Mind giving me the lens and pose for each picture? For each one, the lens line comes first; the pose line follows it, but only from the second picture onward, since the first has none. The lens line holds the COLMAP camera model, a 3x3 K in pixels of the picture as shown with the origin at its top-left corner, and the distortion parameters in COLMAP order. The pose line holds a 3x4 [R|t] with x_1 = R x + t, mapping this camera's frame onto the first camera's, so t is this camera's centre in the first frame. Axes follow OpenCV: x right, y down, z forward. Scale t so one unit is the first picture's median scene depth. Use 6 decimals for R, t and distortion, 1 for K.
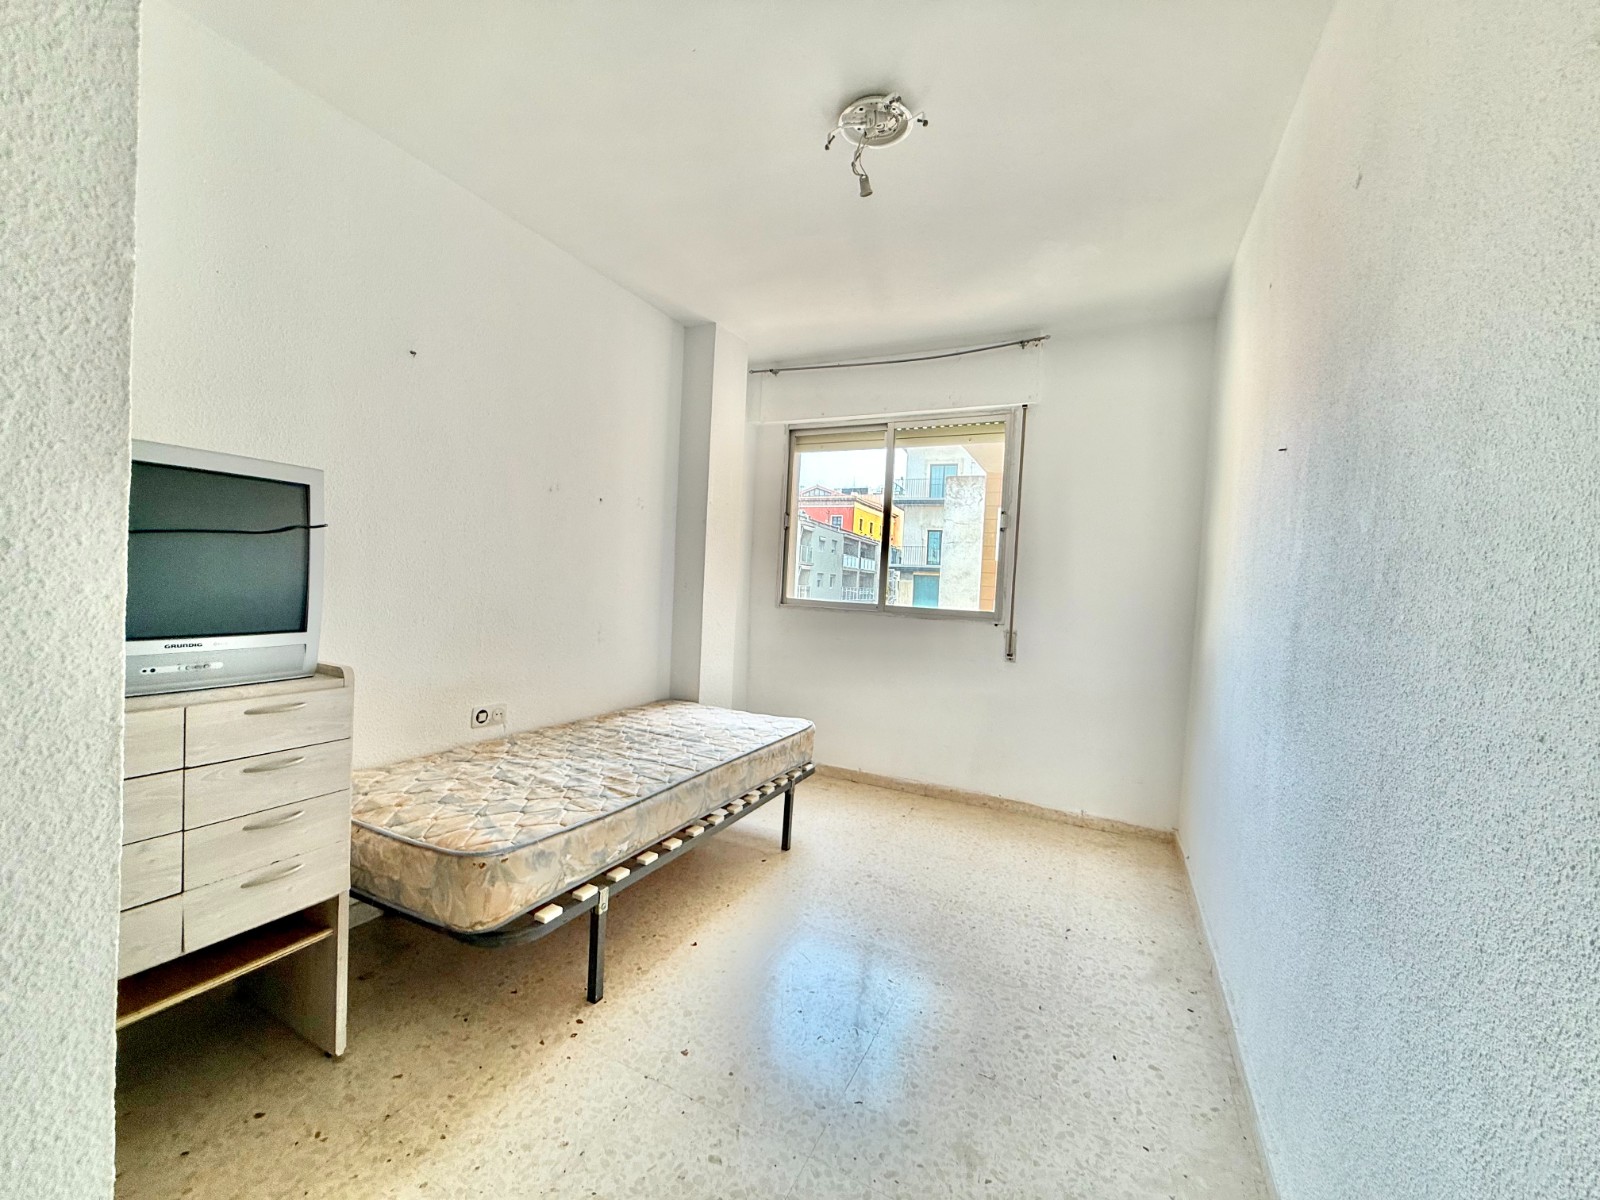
lens RADIAL K [[636.5, 0, 791.4], [0, 636.5, 599.0], [0, 0, 1]] dist [-0.000135, 0.000485]
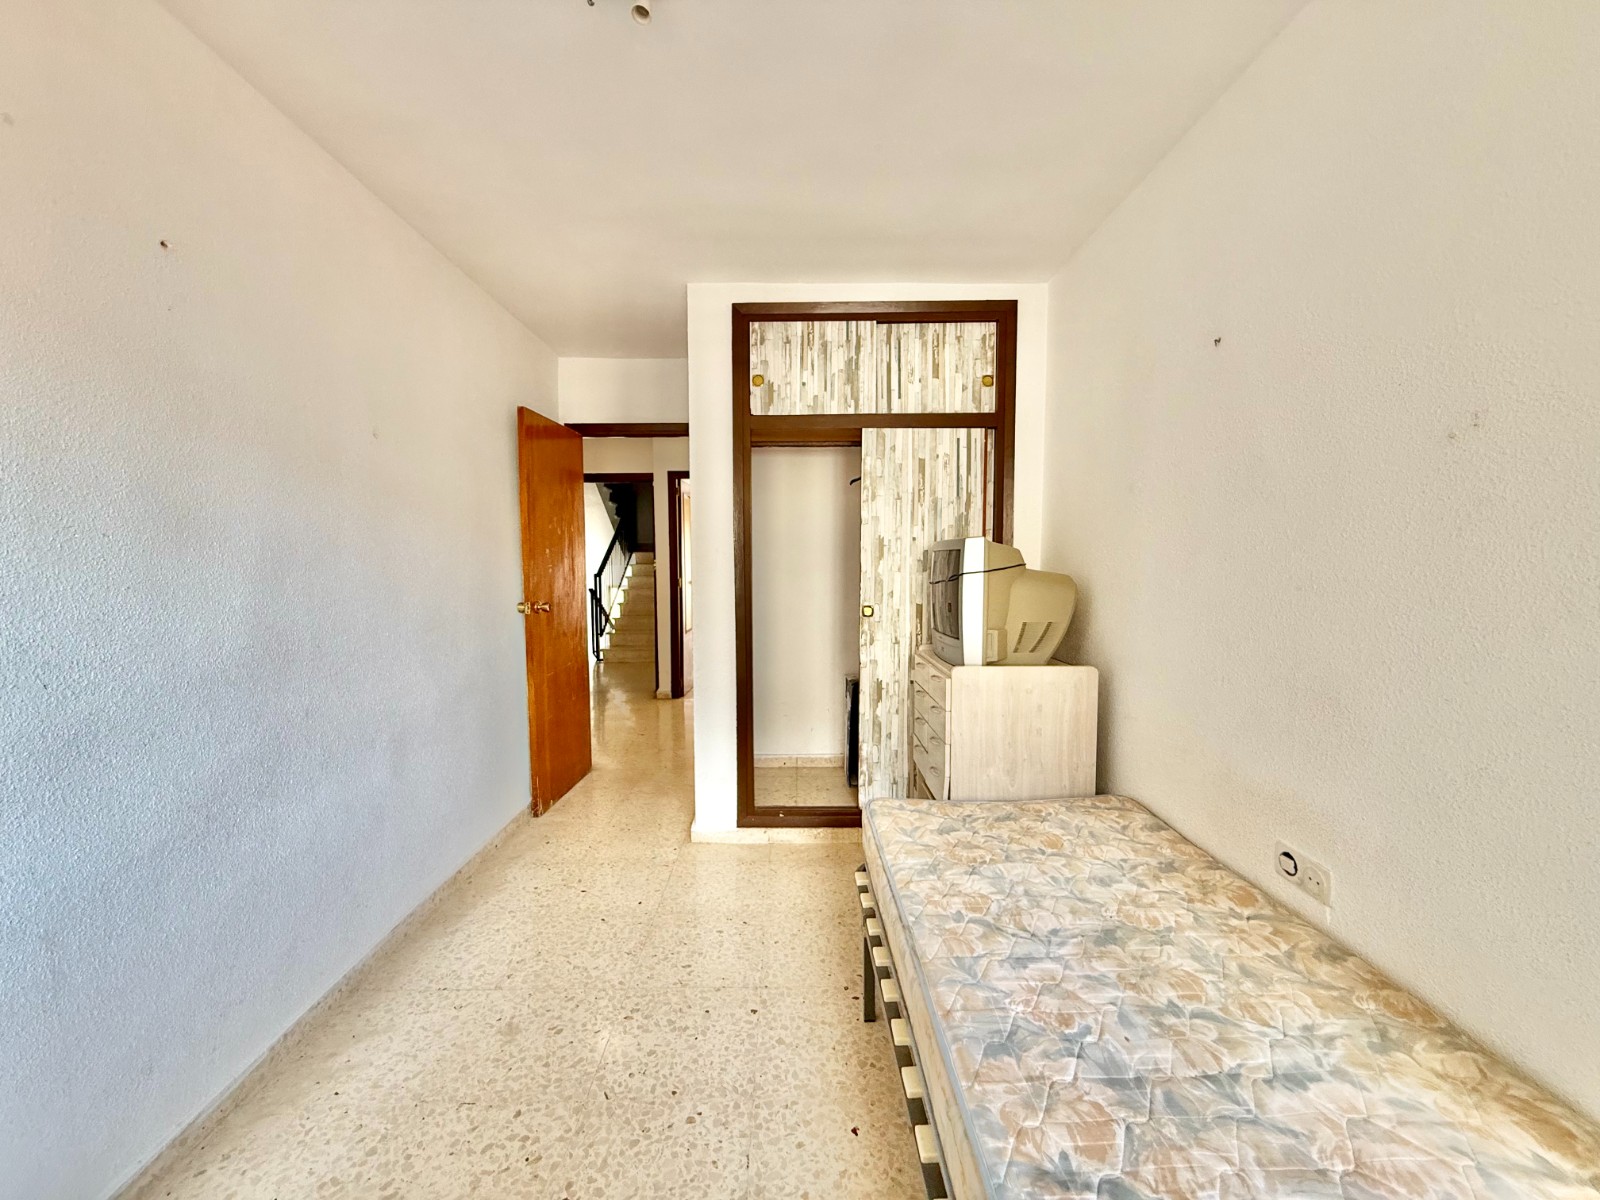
lens RADIAL K [[636.5, 0, 791.4], [0, 636.5, 599.0], [0, 0, 1]] dist [-0.000135, 0.000485]
pose [[-0.889414, -0.014323, -0.456877, 0.252558], [-0.049251, 0.996693, 0.064632, -0.096002], [0.454441, 0.079987, -0.887179, 1.605706]]
